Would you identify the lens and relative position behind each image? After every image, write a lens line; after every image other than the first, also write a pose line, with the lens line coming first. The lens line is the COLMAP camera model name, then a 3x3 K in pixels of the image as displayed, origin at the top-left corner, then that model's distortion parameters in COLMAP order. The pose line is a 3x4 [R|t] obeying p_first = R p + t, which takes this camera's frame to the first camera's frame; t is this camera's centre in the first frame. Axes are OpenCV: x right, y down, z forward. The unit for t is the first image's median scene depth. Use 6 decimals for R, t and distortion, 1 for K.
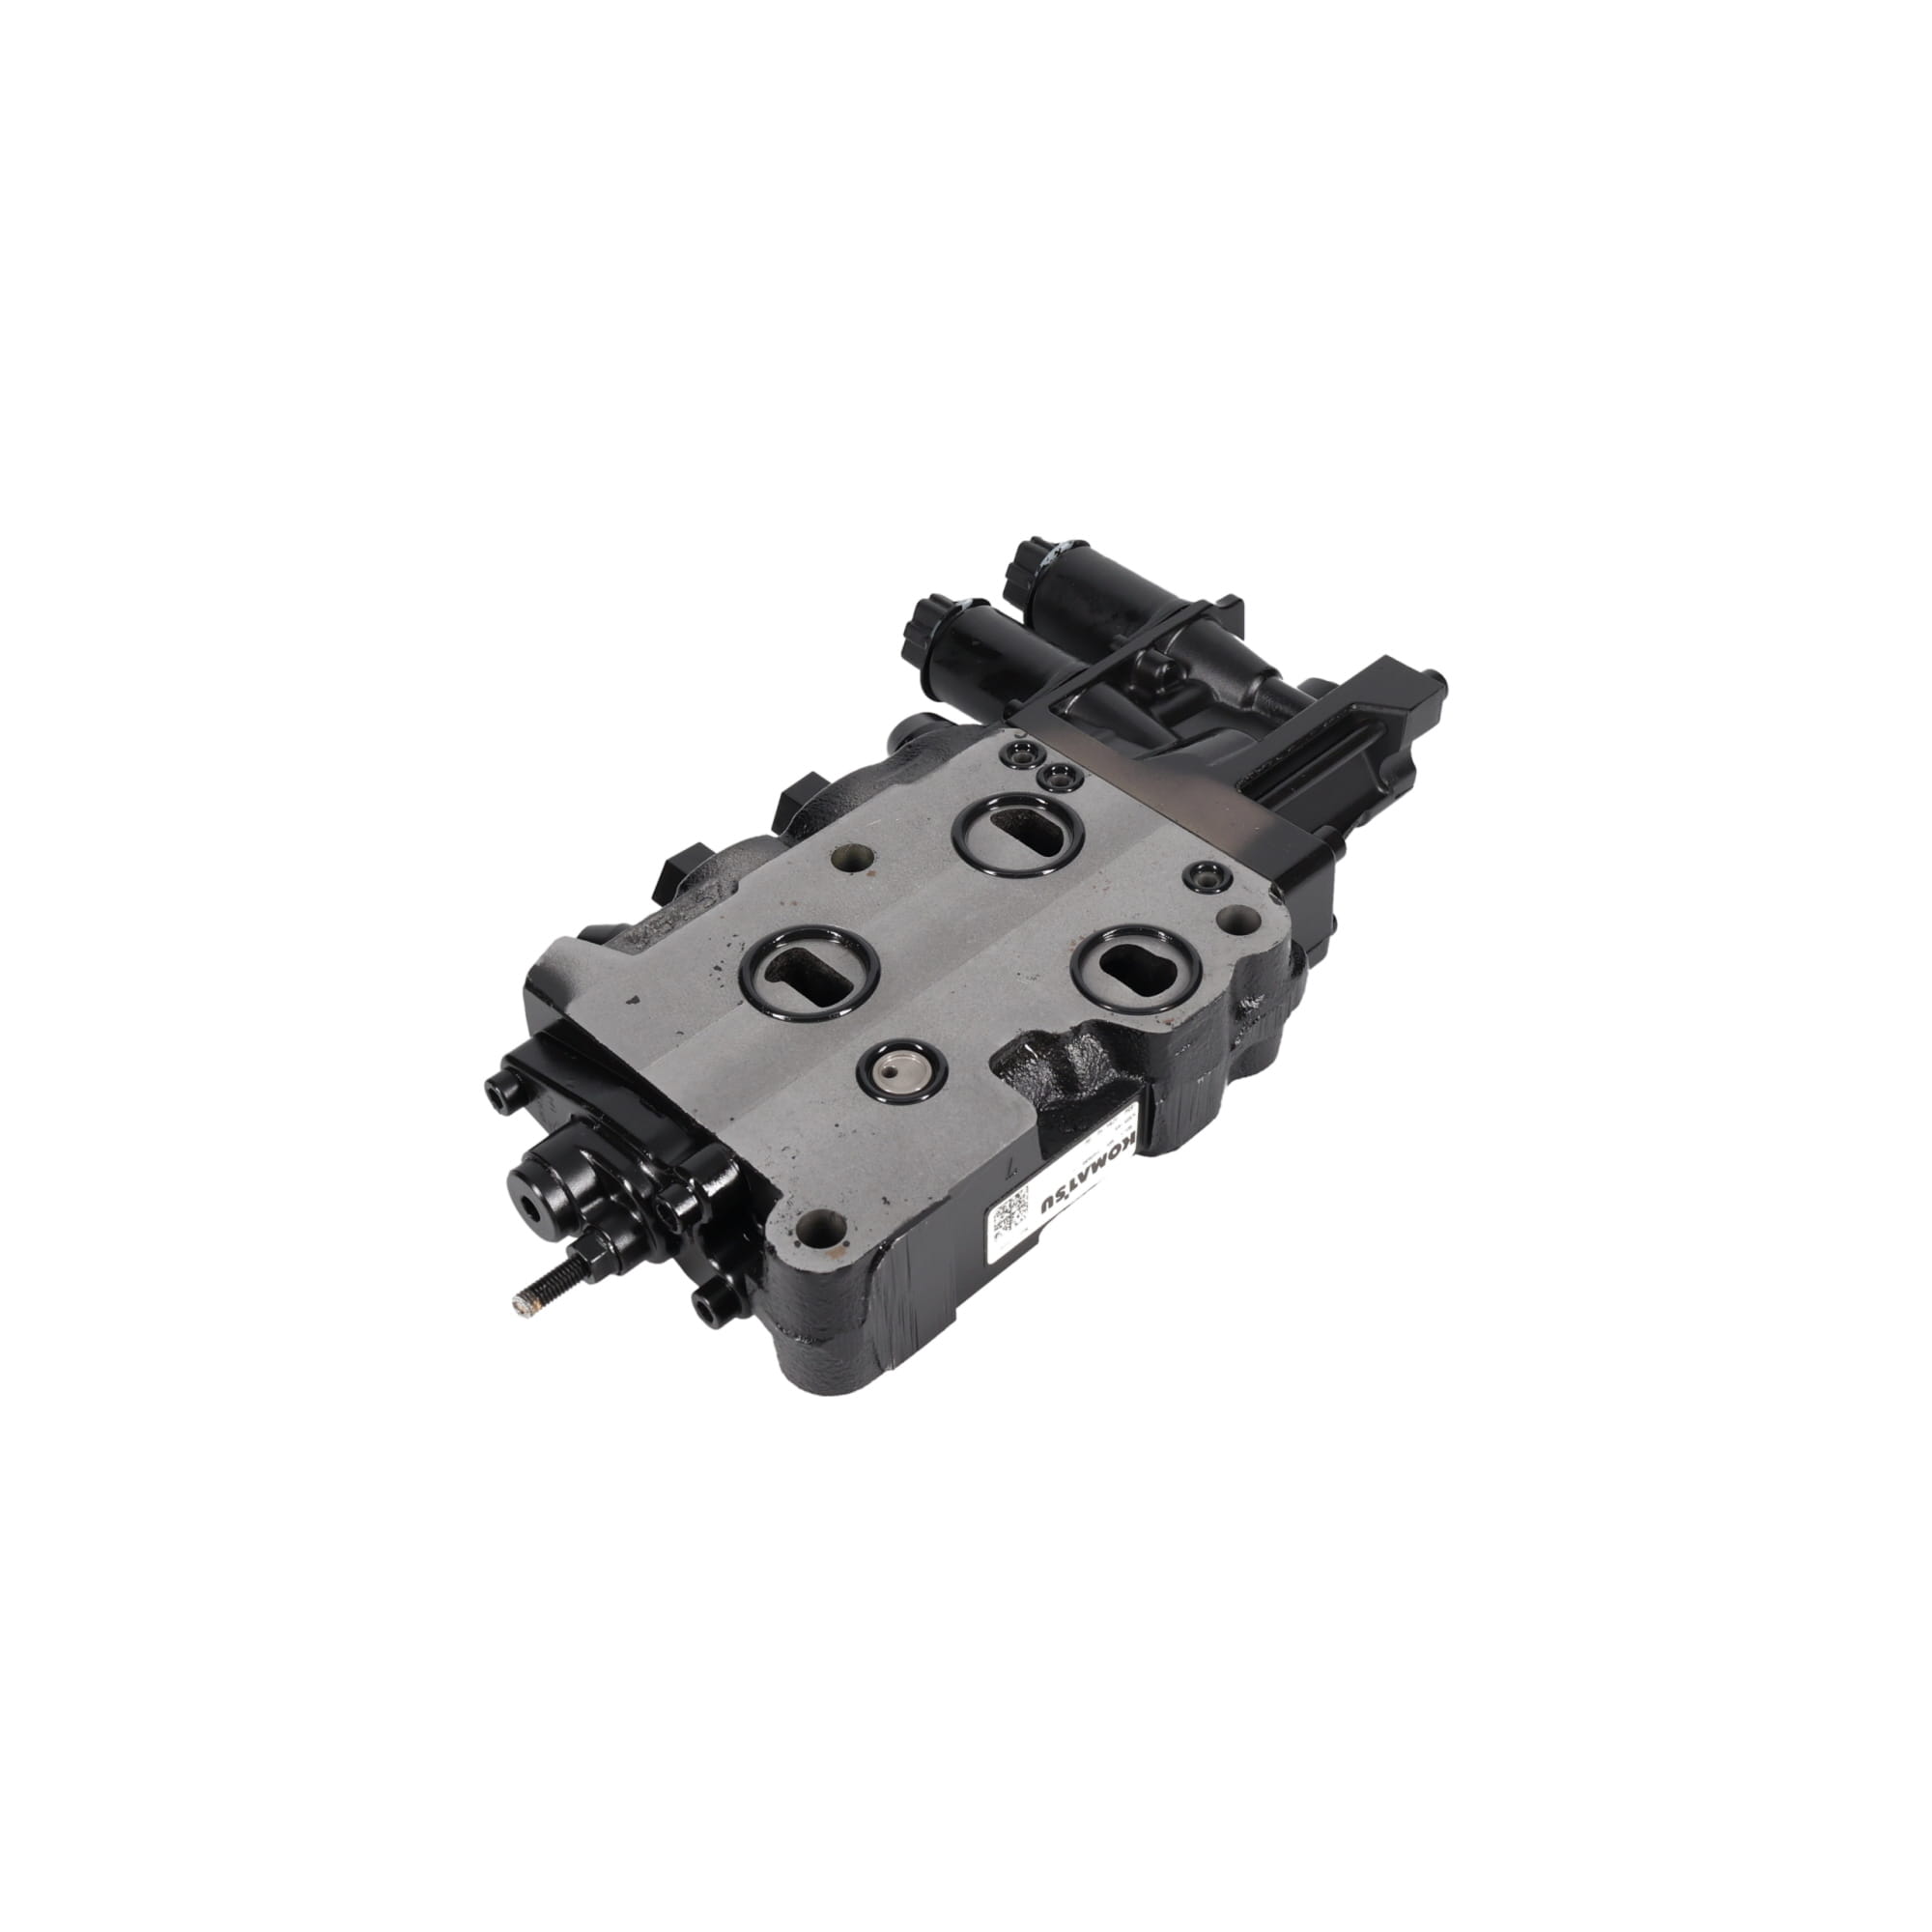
lens RADIAL K [[2503.8, 0, 966.0], [0, 2503.8, 966.0], [0, 0, 1]] dist [-0.007139, -0.007436]
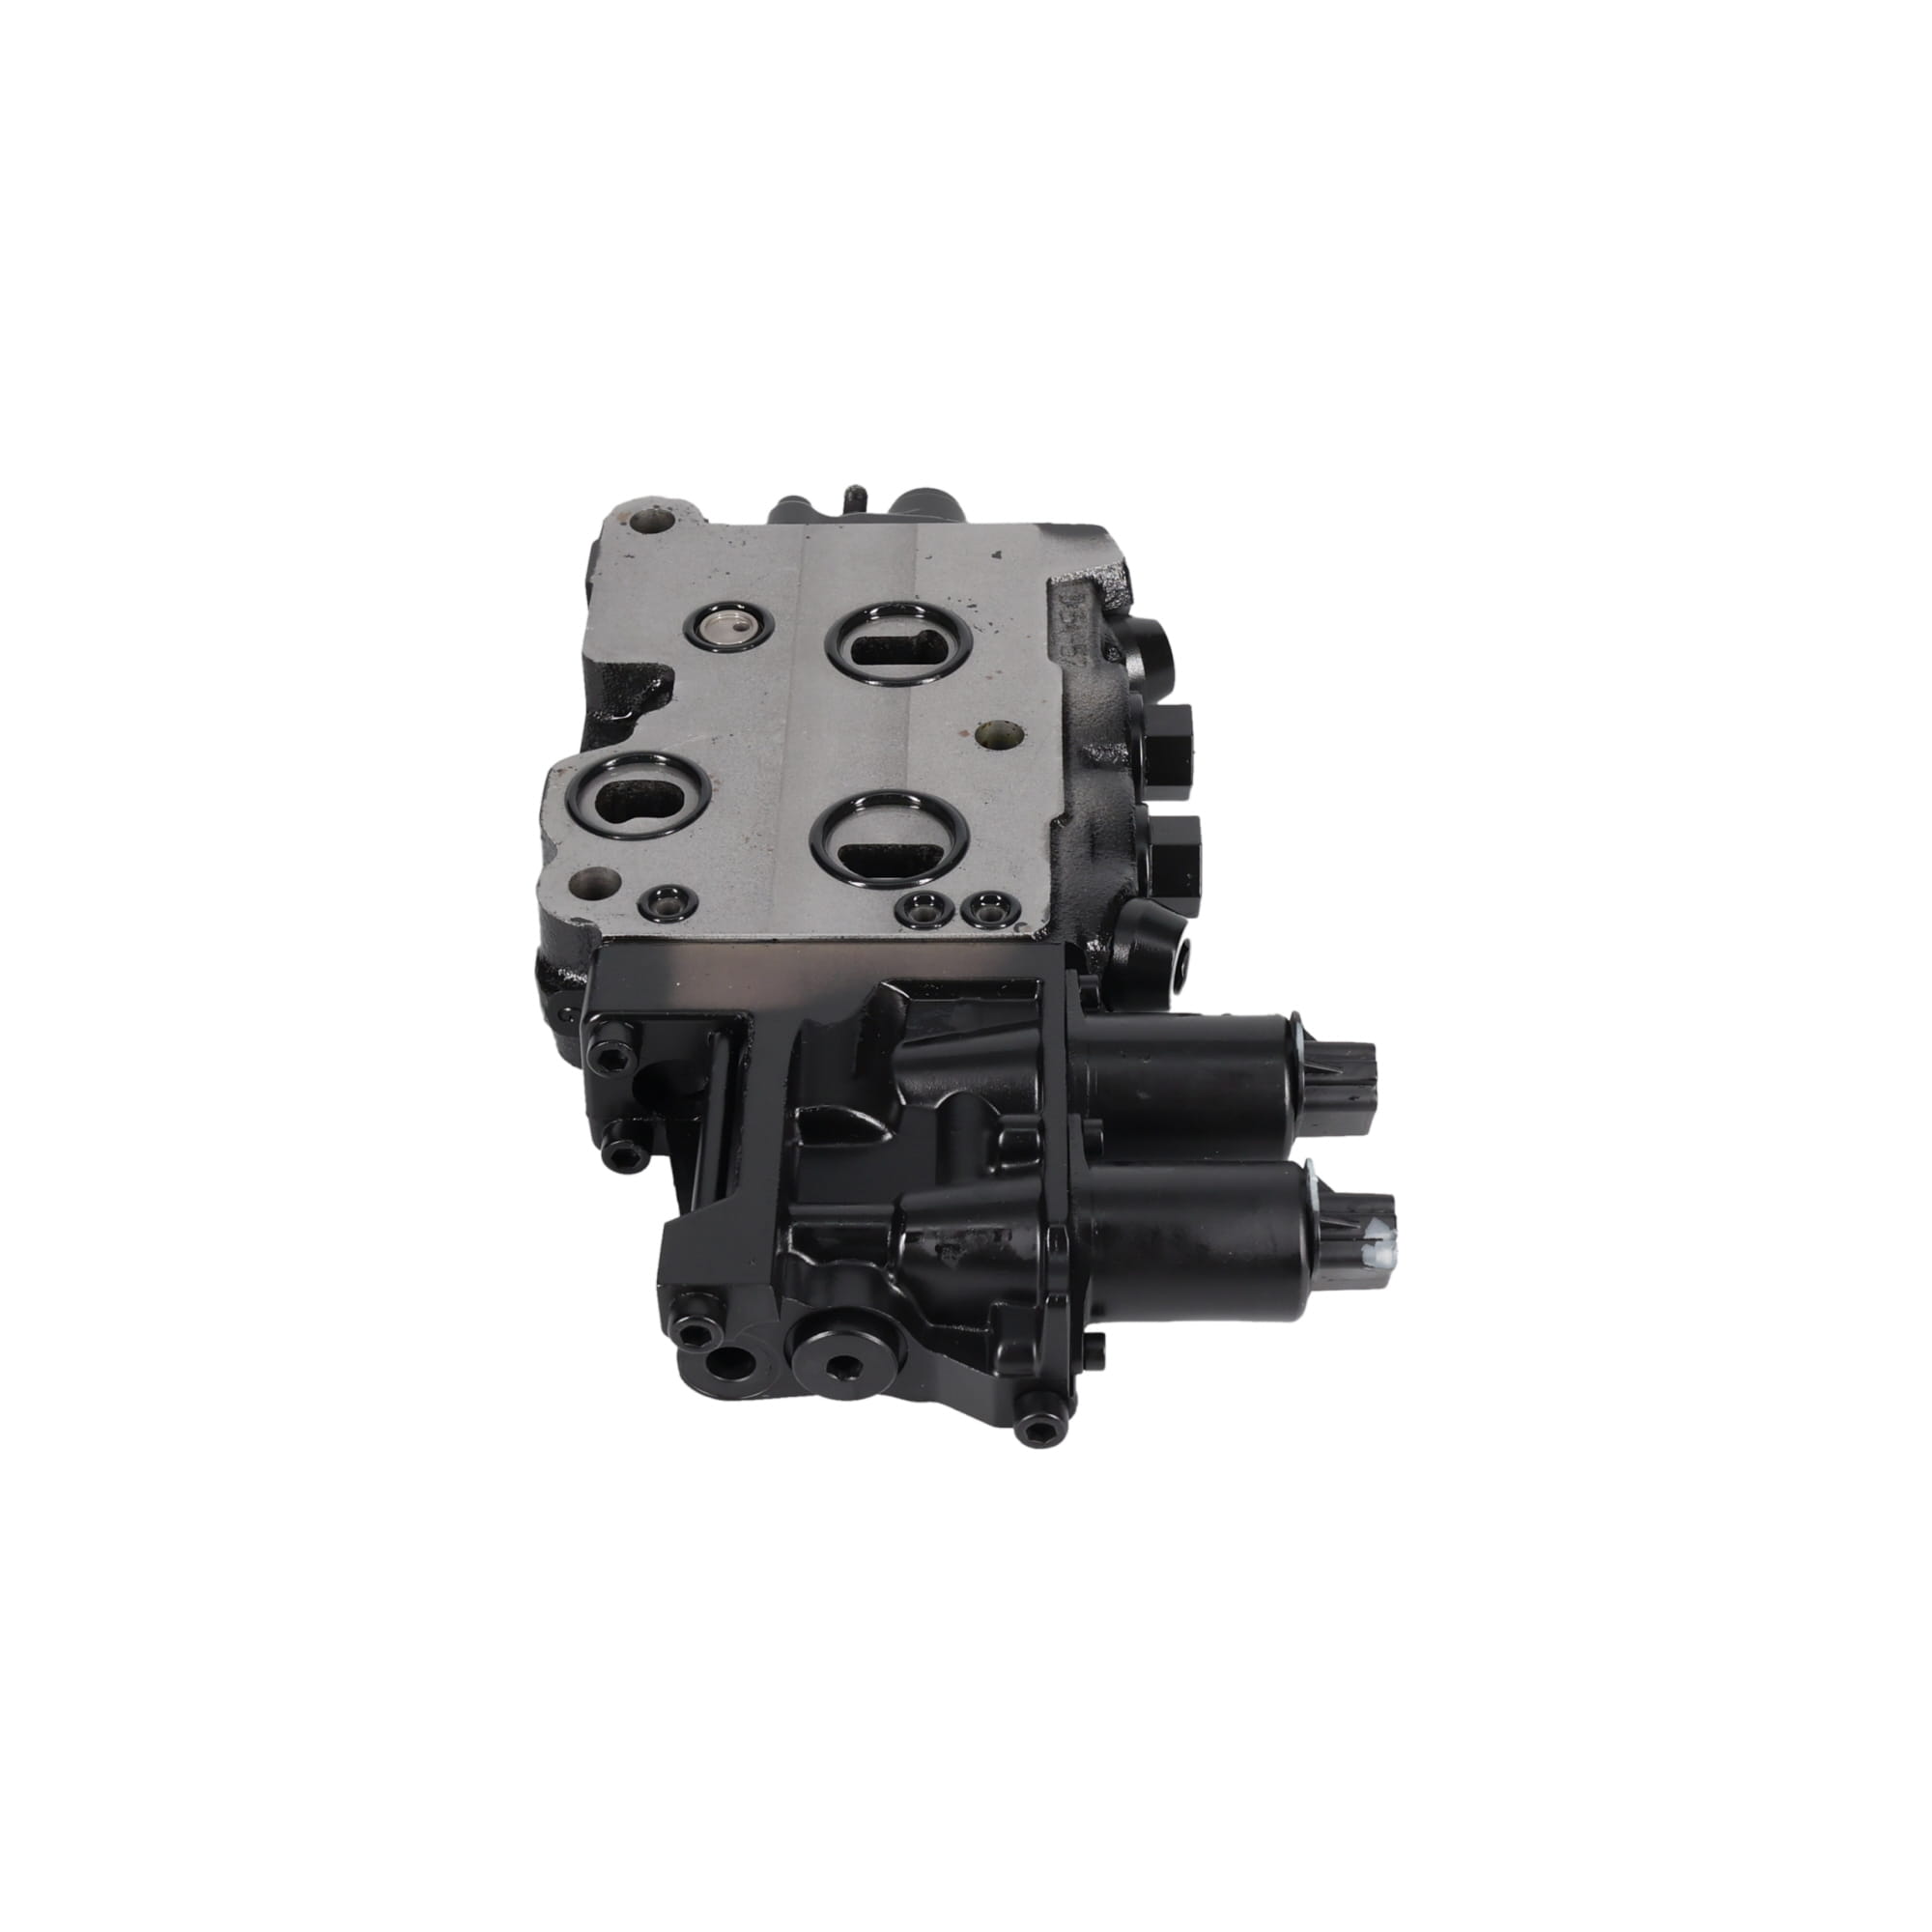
lens RADIAL K [[3022.3, 0, 966.0], [0, 3022.3, 966.0], [0, 0, 1]] dist [-0.038269, -0.031799]
pose [[-0.710120, 0.481999, -0.513231, 0.552206], [-0.465711, 0.225147, 0.855817, -0.937346], [0.528056, 0.846750, 0.064591, 1.009572]]
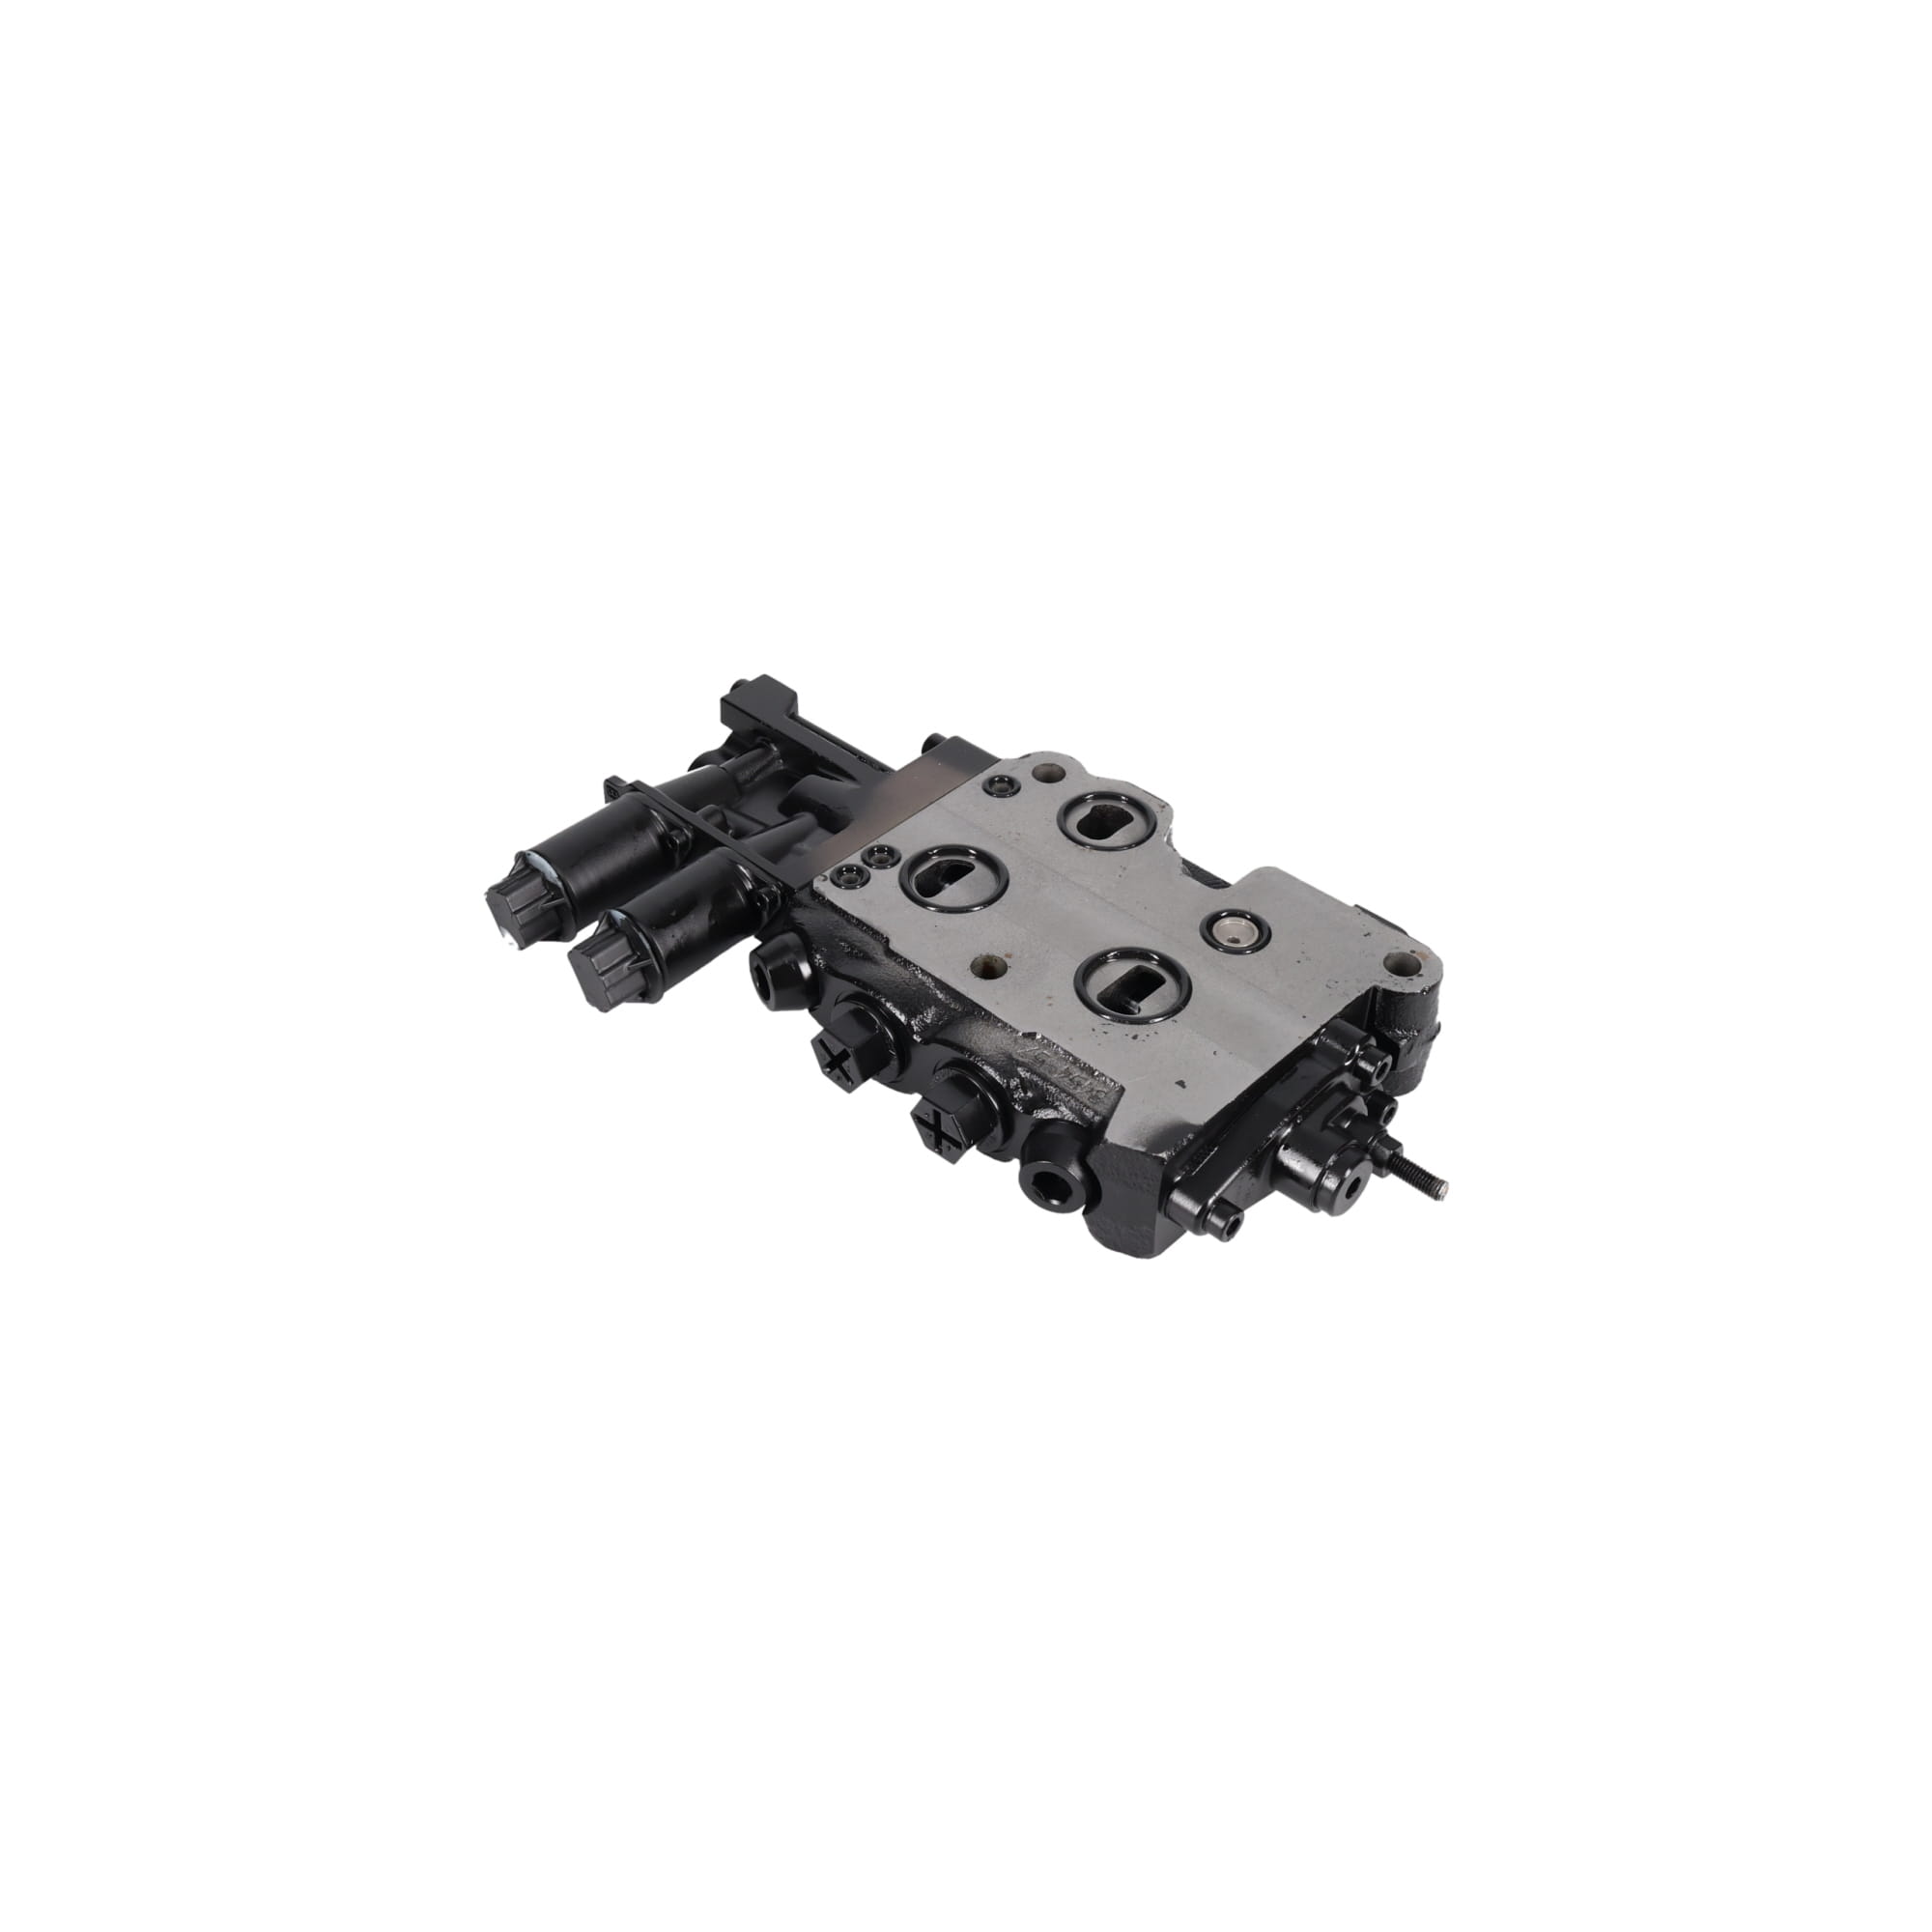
lens RADIAL K [[2067.8, 0, 966.0], [0, 2067.8, 966.0], [0, 0, 1]] dist [0.010750, 0.002045]
pose [[-0.041502, -0.653278, 0.755980, -0.784893], [0.684424, 0.532641, 0.497854, -0.538773], [-0.727903, 0.538072, 0.425013, 0.607519]]
